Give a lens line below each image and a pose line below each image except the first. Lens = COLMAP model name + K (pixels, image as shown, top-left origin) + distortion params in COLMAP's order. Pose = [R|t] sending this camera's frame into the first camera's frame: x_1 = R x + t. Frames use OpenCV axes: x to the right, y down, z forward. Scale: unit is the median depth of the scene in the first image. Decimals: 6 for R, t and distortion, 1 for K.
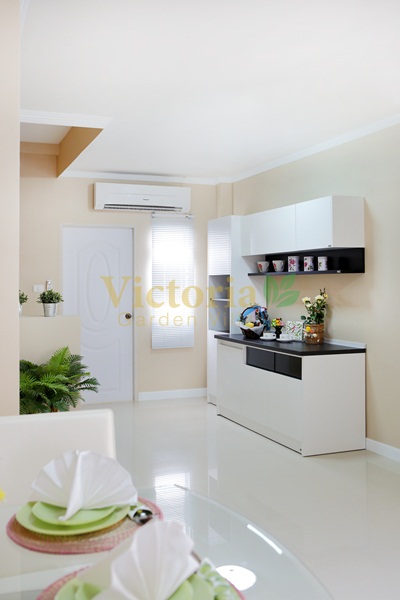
lens RADIAL K [[619.2, 0, 200.0], [0, 619.2, 300.0], [0, 0, 1]] dist [-0.000738, -0.000435]
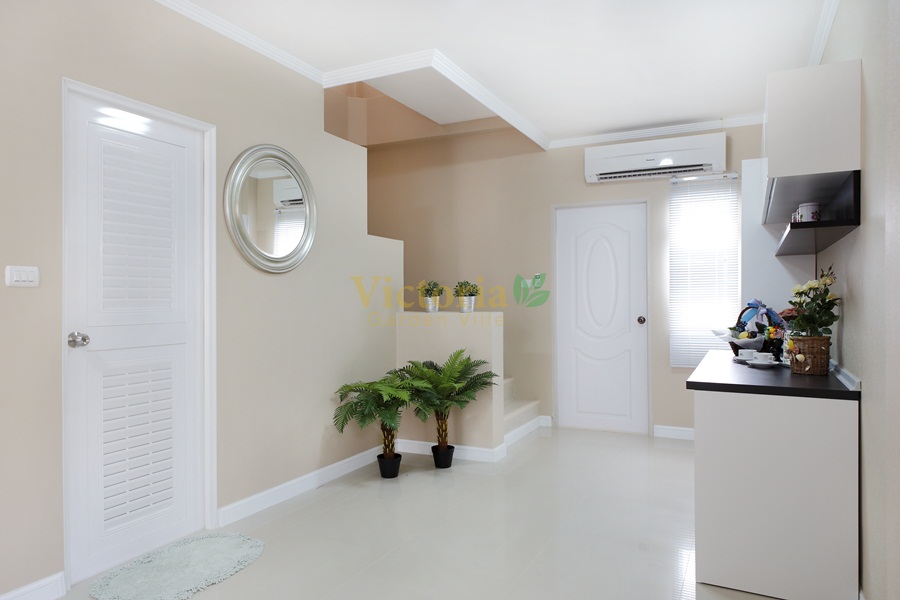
lens RADIAL K [[613.5, 0, 450.0], [0, 613.5, 300.0], [0, 0, 1]] dist [-0.000666, -0.001001]
pose [[0.668295, 0.002248, -0.743893, 0.287992], [-0.018081, 0.999749, -0.013222, 0.016448], [0.743677, 0.022287, 0.668168, 0.339889]]
